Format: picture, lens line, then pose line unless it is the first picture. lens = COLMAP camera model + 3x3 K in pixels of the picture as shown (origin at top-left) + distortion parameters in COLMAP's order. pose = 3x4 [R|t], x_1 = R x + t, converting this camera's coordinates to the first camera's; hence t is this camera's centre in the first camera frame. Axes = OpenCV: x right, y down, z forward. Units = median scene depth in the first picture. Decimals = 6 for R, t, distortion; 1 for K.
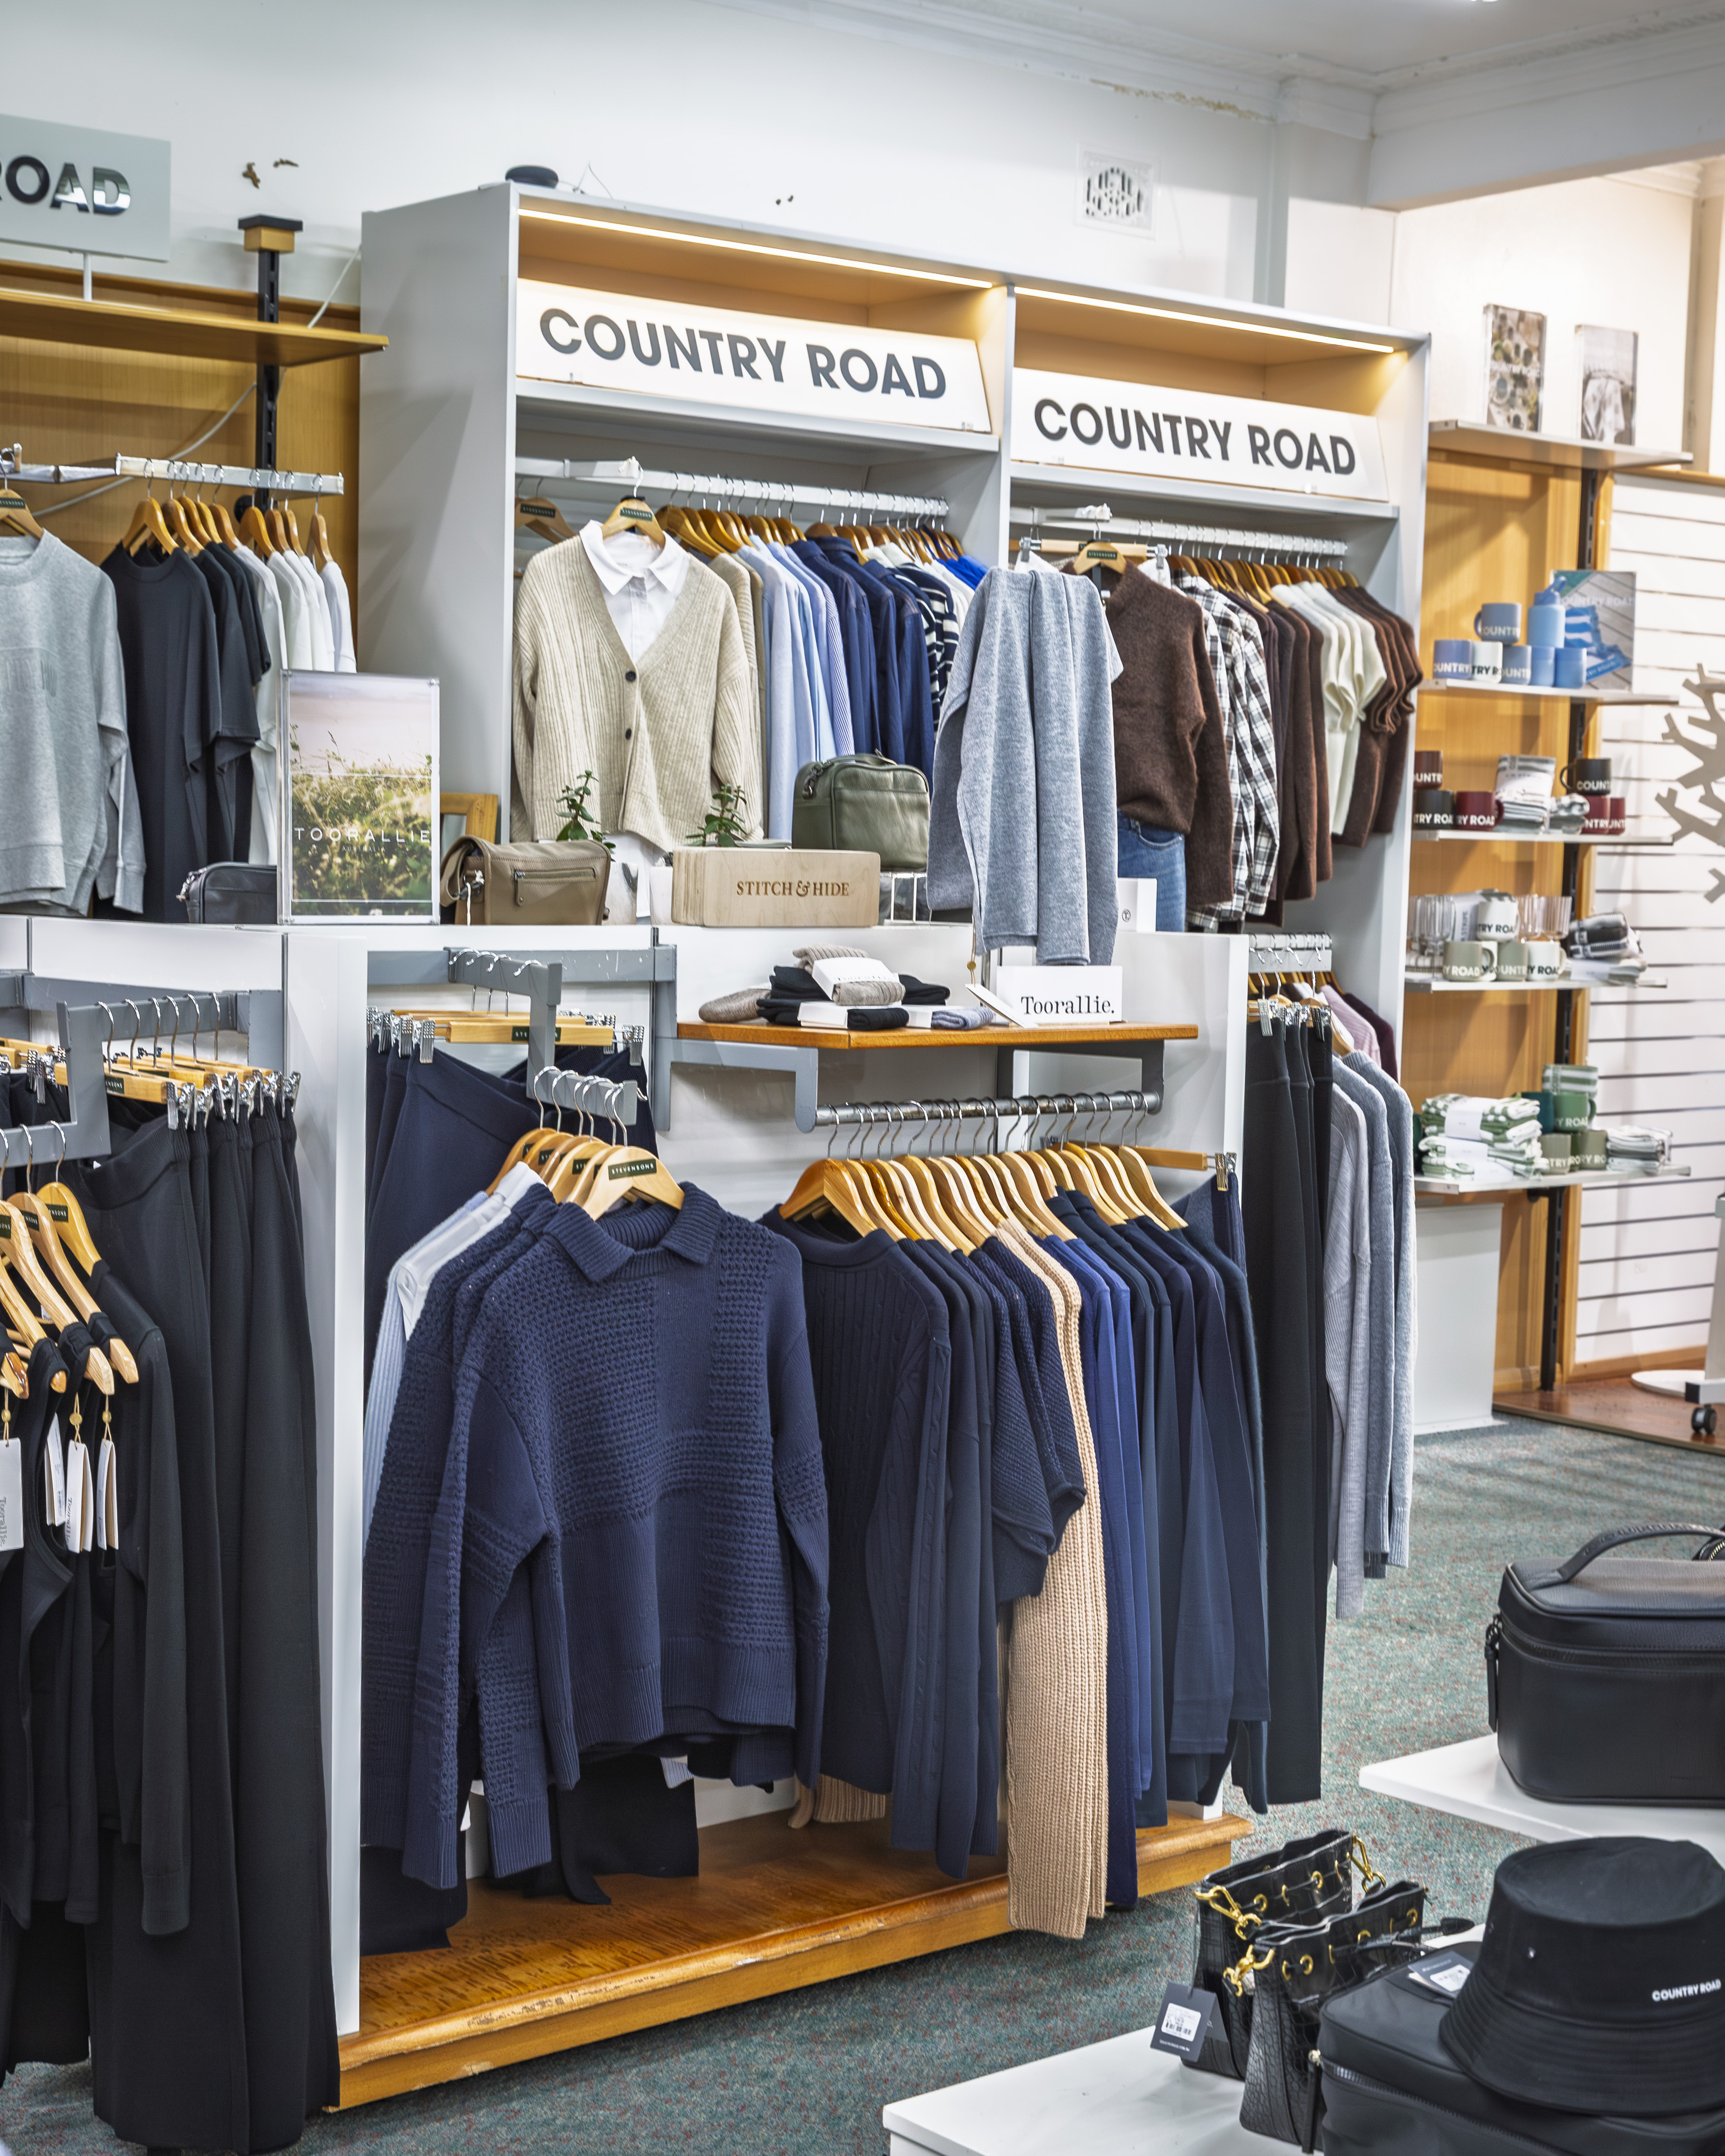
lens RADIAL K [[3332.5, 0, 981.6], [0, 3332.5, 1248.4], [0, 0, 1]] dist [0.010648, -0.006790]
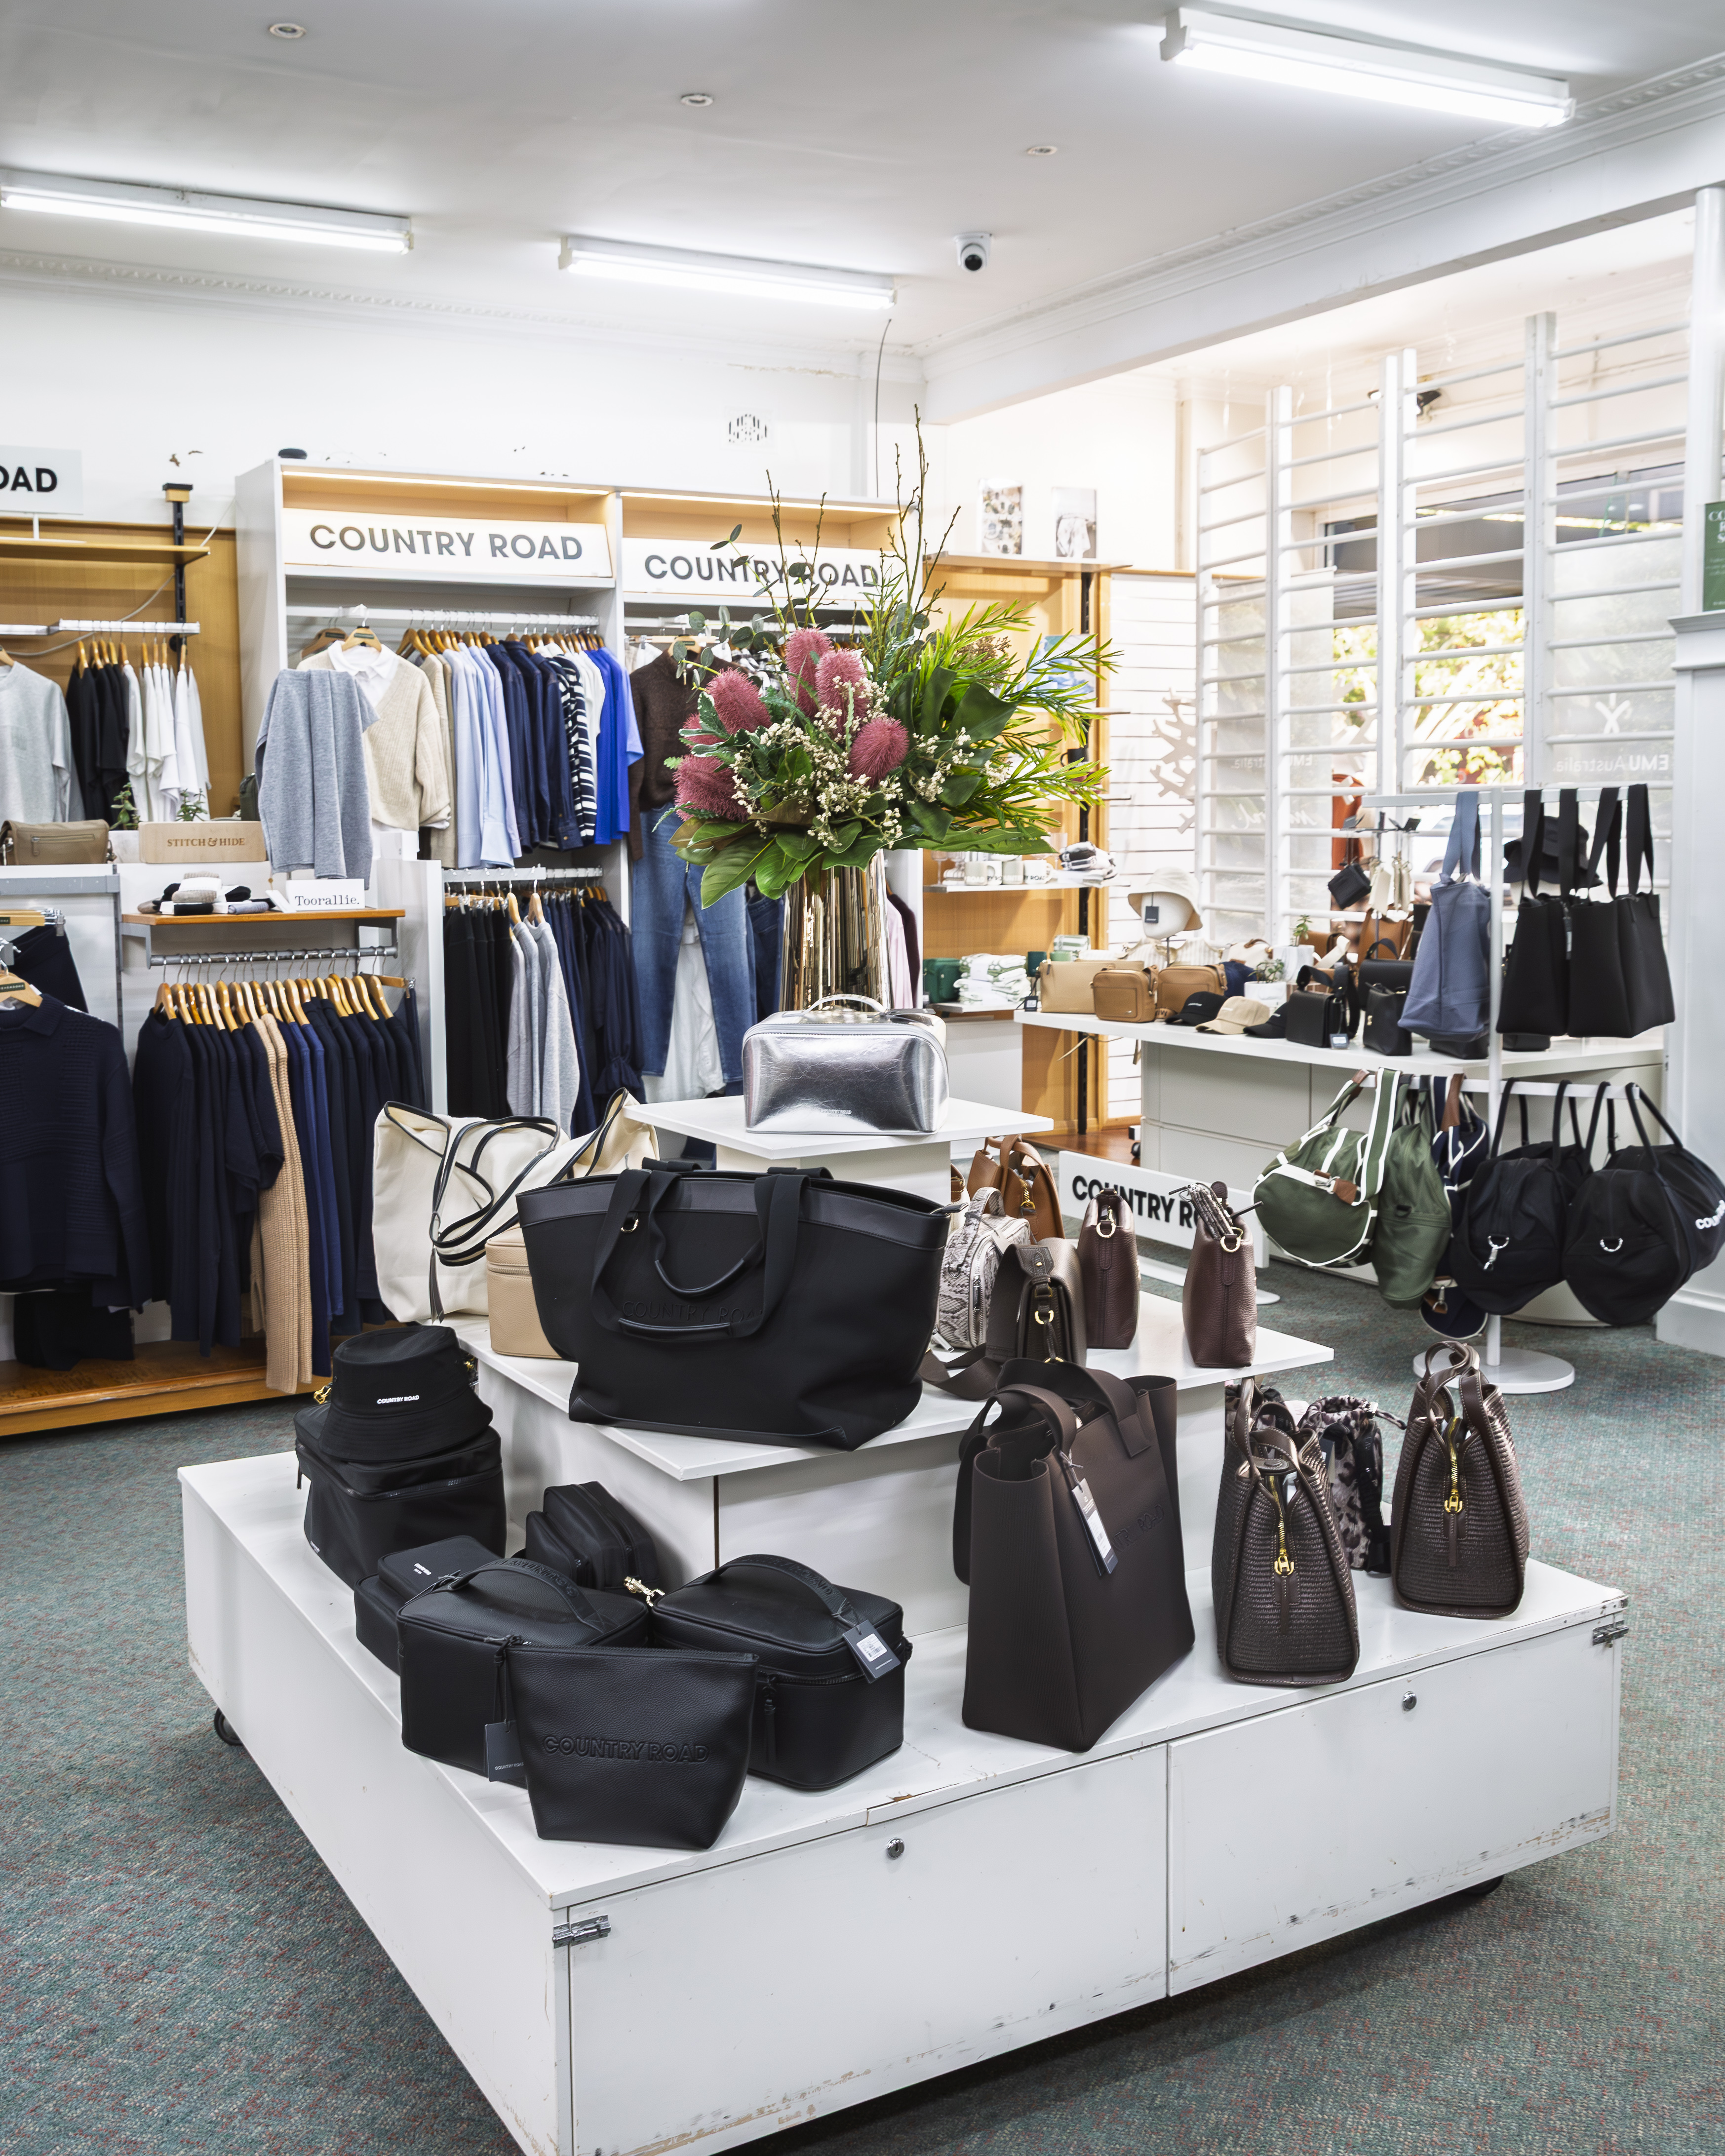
lens RADIAL K [[2166.3, 0, 862.5], [0, 2166.3, 1078.0], [0, 0, 1]] dist [-0.002561, 0.010633]
pose [[0.981613, -0.007543, -0.190731, 0.357145], [0.007672, 0.999971, -0.000061, 0.018953], [0.190726, -0.001403, 0.981642, -0.089570]]
